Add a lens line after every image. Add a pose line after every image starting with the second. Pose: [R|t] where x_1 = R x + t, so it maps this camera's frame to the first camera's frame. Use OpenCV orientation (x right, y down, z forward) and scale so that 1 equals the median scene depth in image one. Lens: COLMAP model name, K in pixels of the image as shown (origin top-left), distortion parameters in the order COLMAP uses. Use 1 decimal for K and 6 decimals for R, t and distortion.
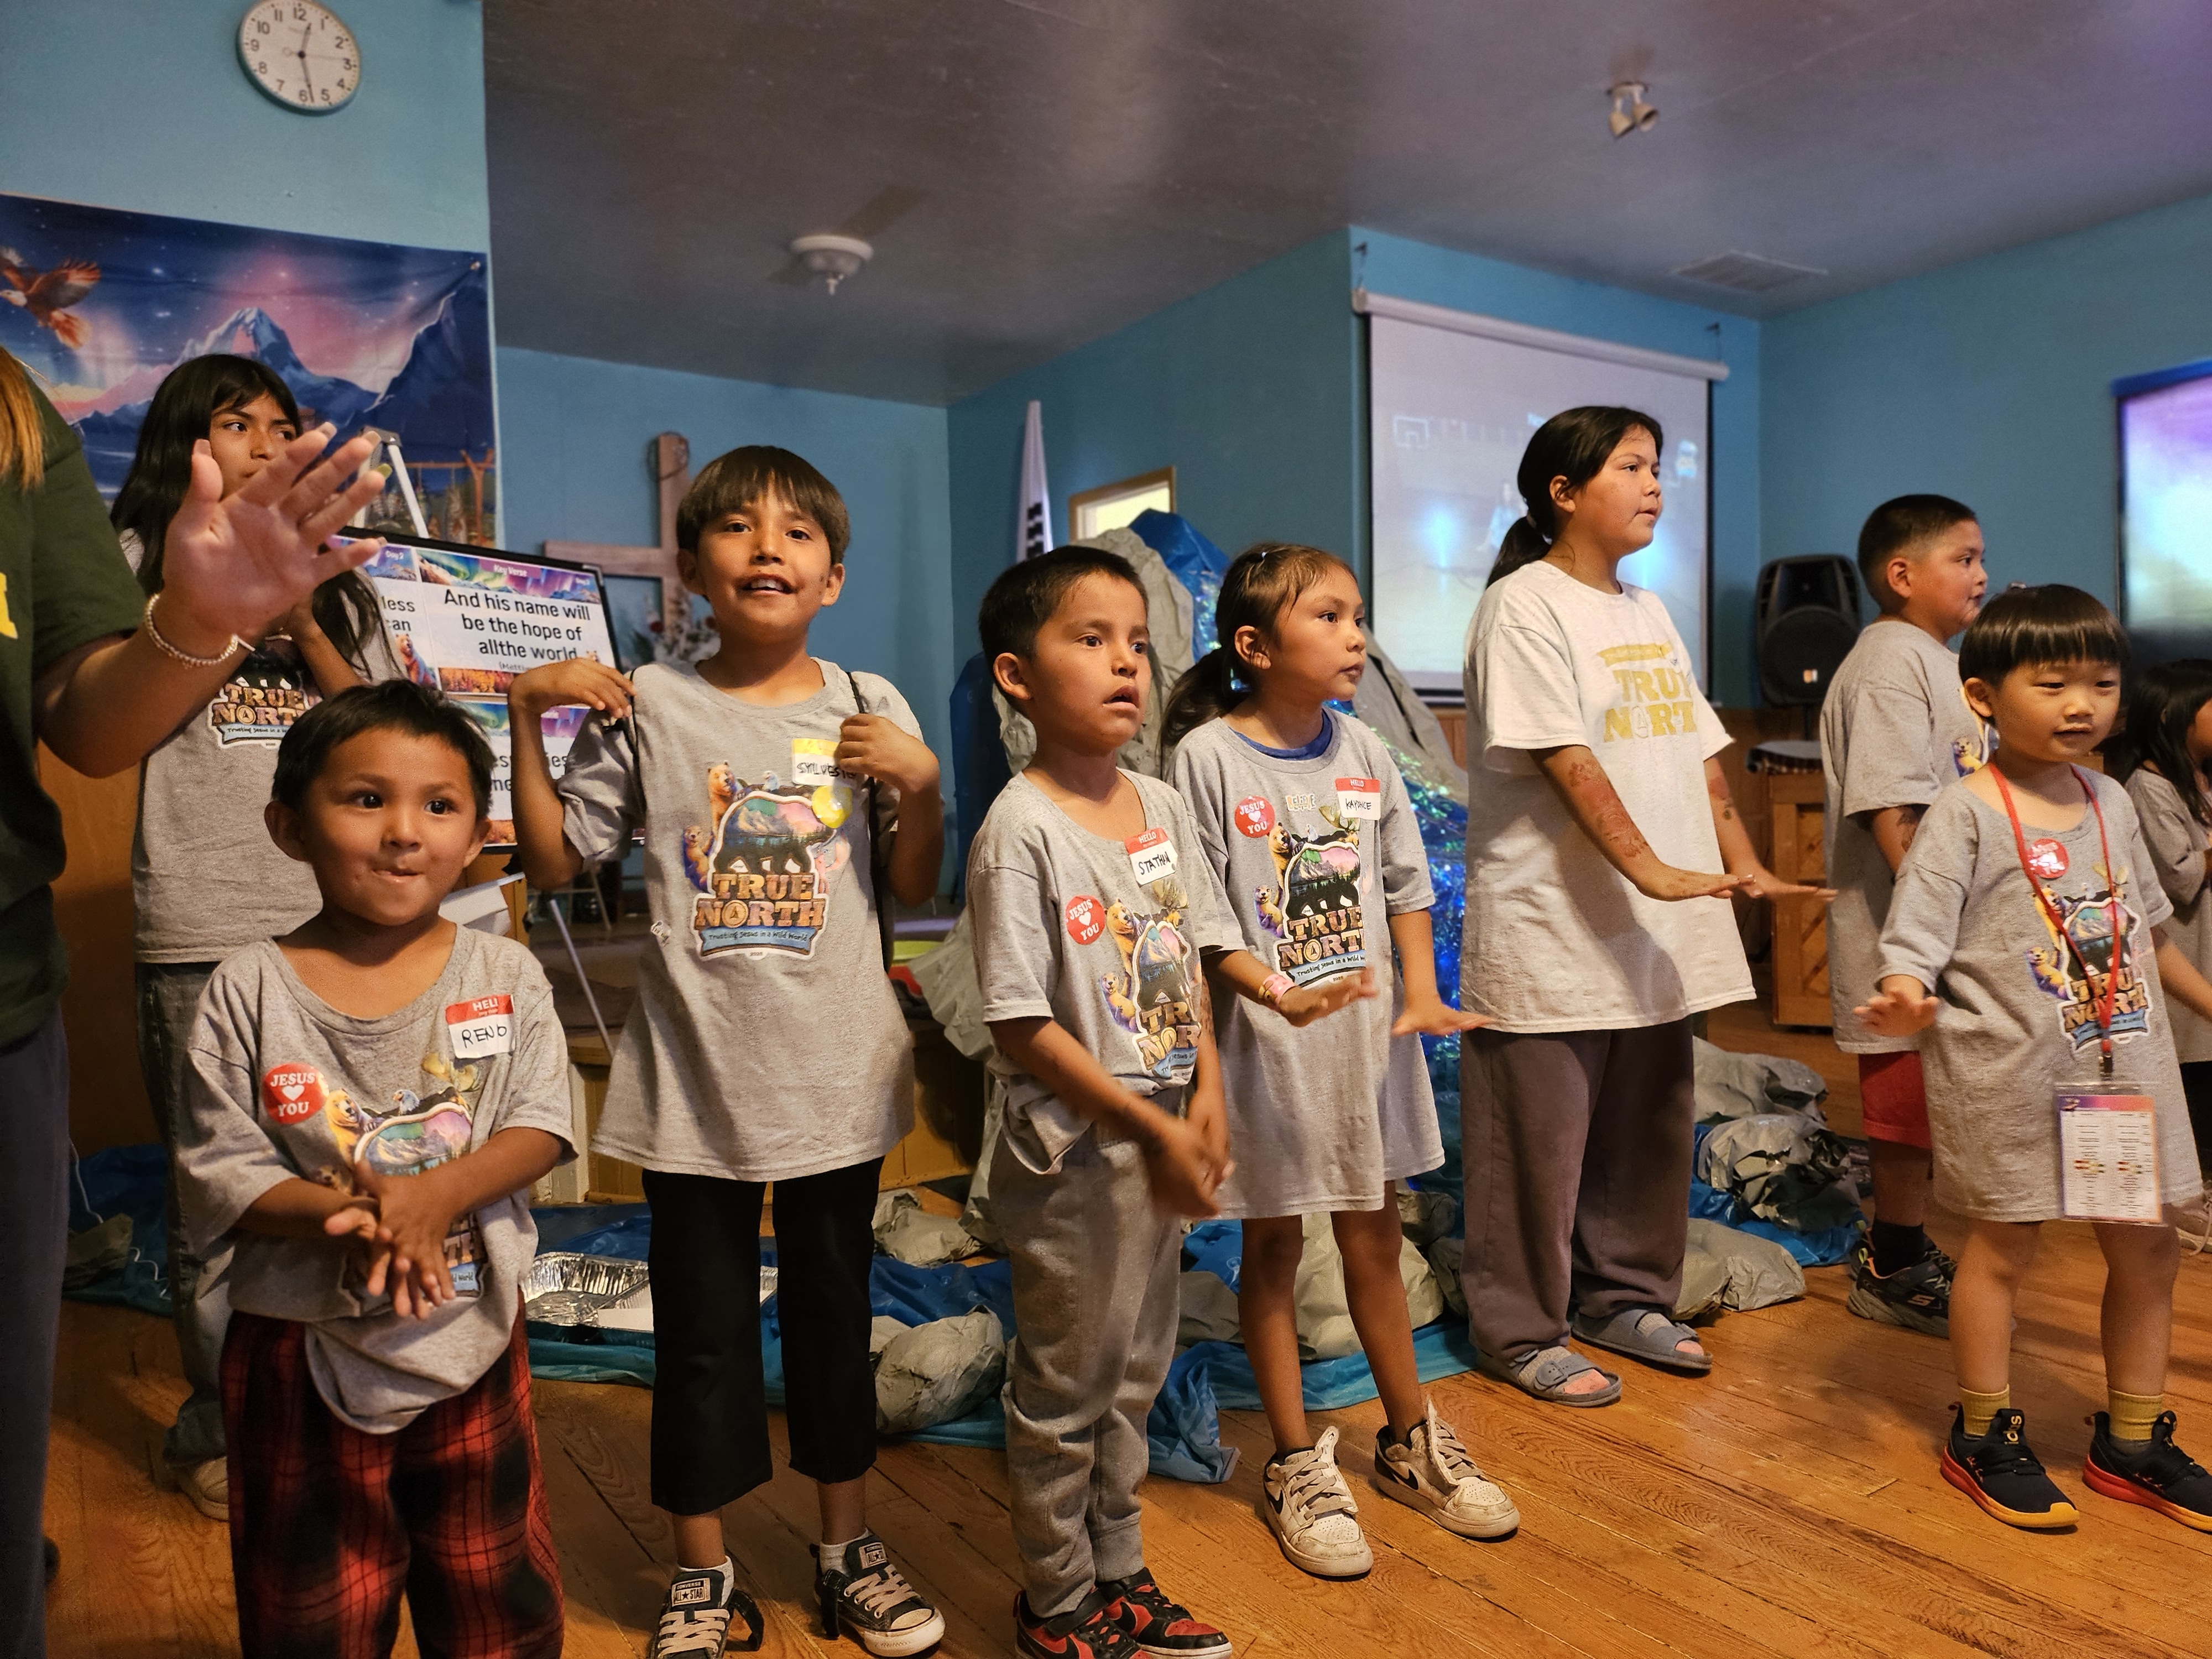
lens RADIAL K [[1573.5, 0, 1124.8], [0, 1573.5, 823.5], [0, 0, 1]] dist [0.010594, -0.024308]
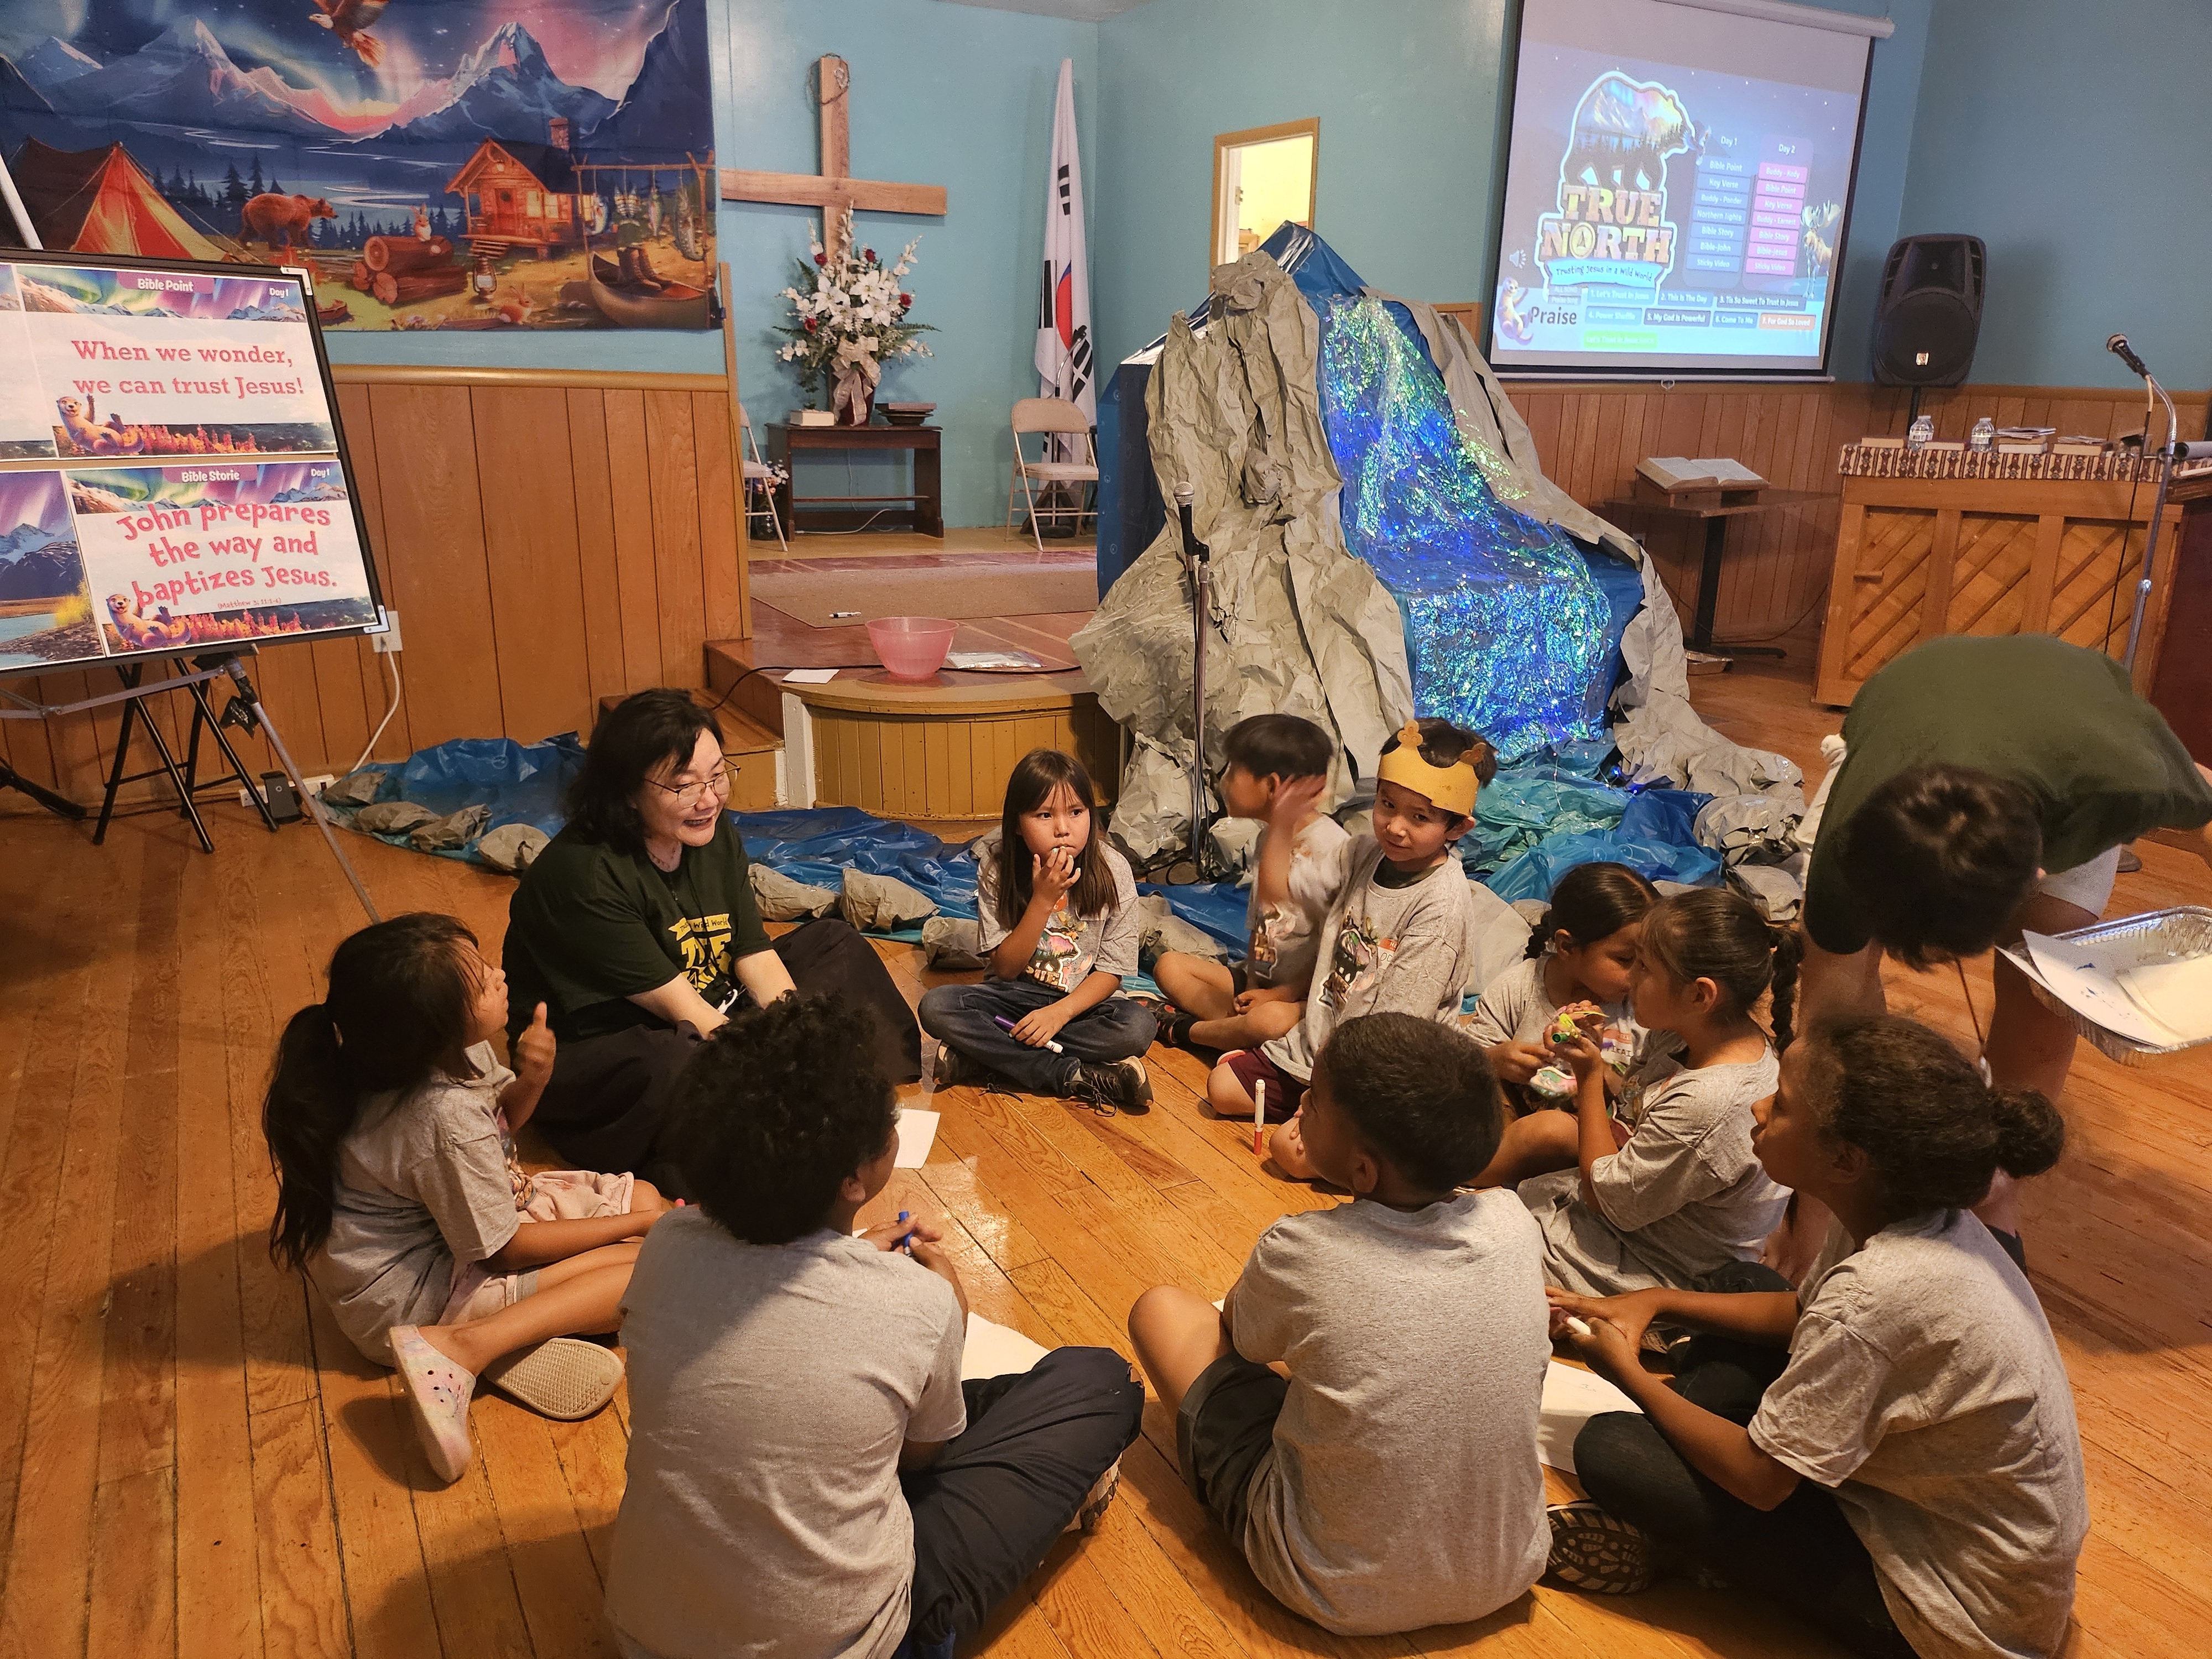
lens RADIAL K [[1573.5, 0, 1102.3], [0, 1573.5, 815.7], [0, 0, 1]] dist [0.010594, -0.024308]
pose [[0.995247, 0.064233, -0.073193, -0.008169], [-0.043179, 0.964768, 0.259535, -0.082716], [0.087285, -0.255141, 0.962956, -0.195291]]
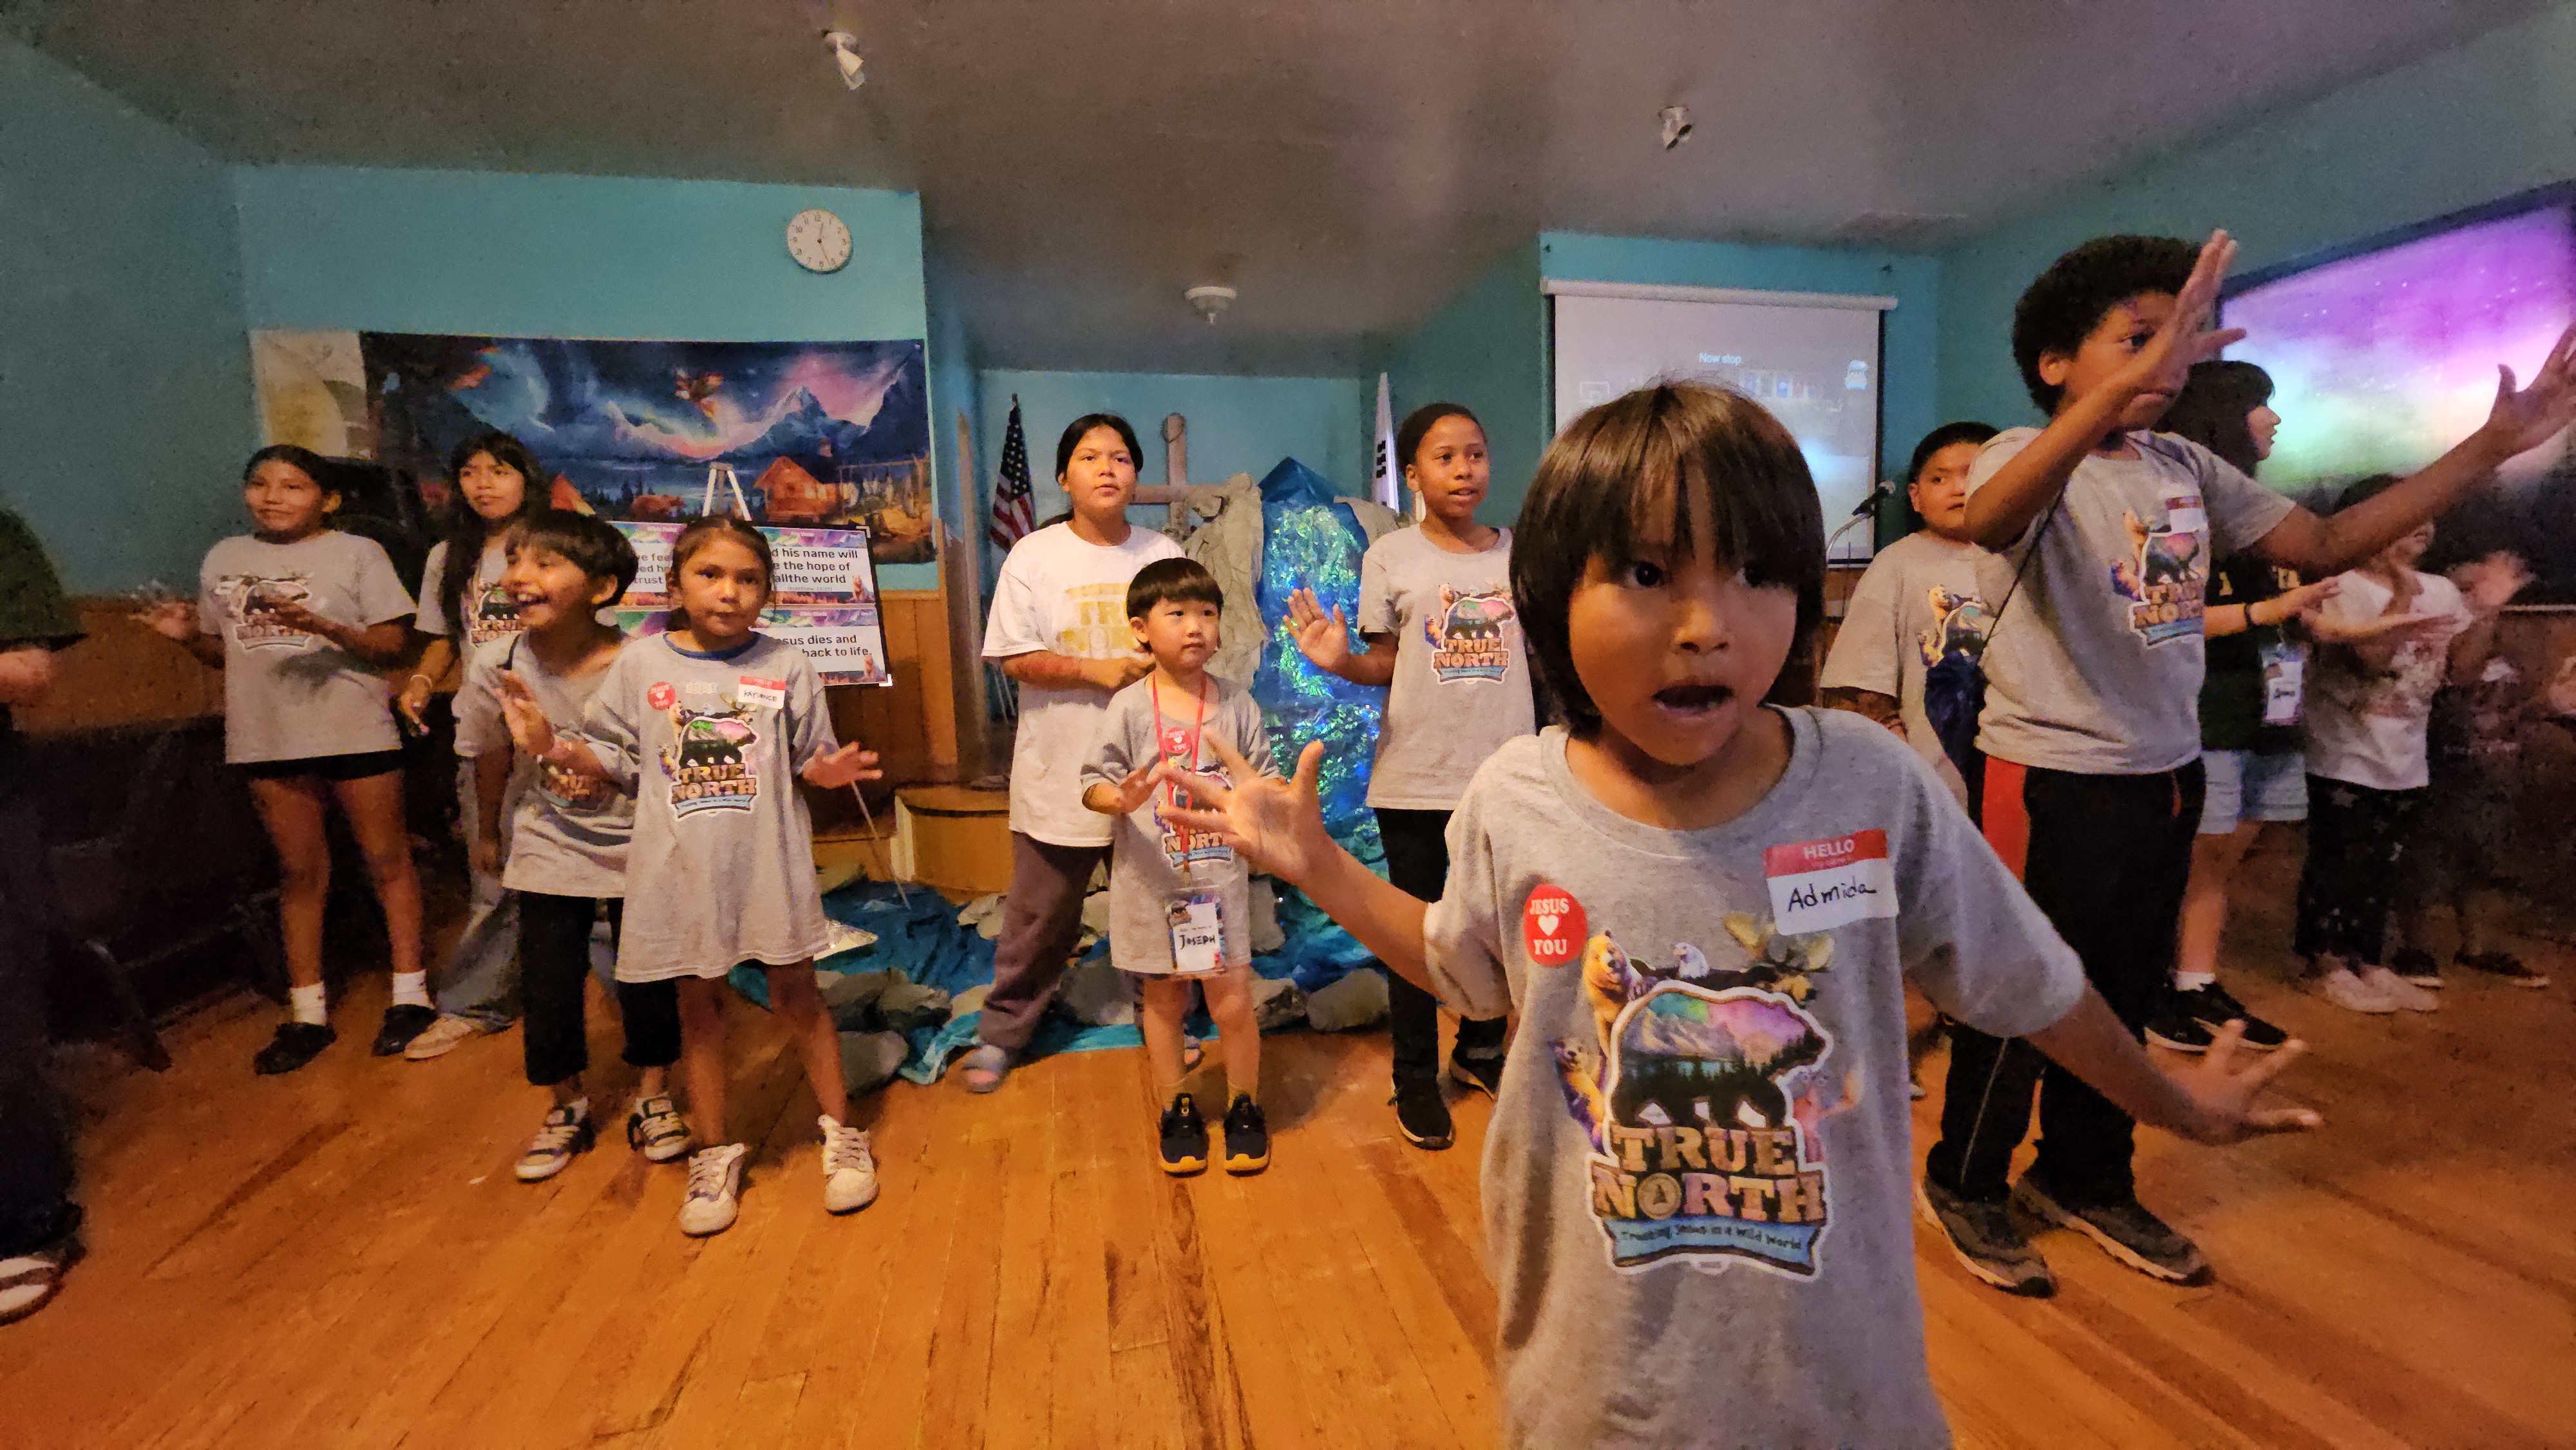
lens RADIAL K [[1018.6, 0, 1286.4], [0, 1018.6, 707.3], [0, 0, 1]] dist [-0.021458, -0.000320]
pose [[0.932699, 0.021678, -0.360005, 0.392744], [0.002937, 0.997702, 0.067685, -0.027460], [0.360645, -0.064187, 0.930492, 0.071293]]
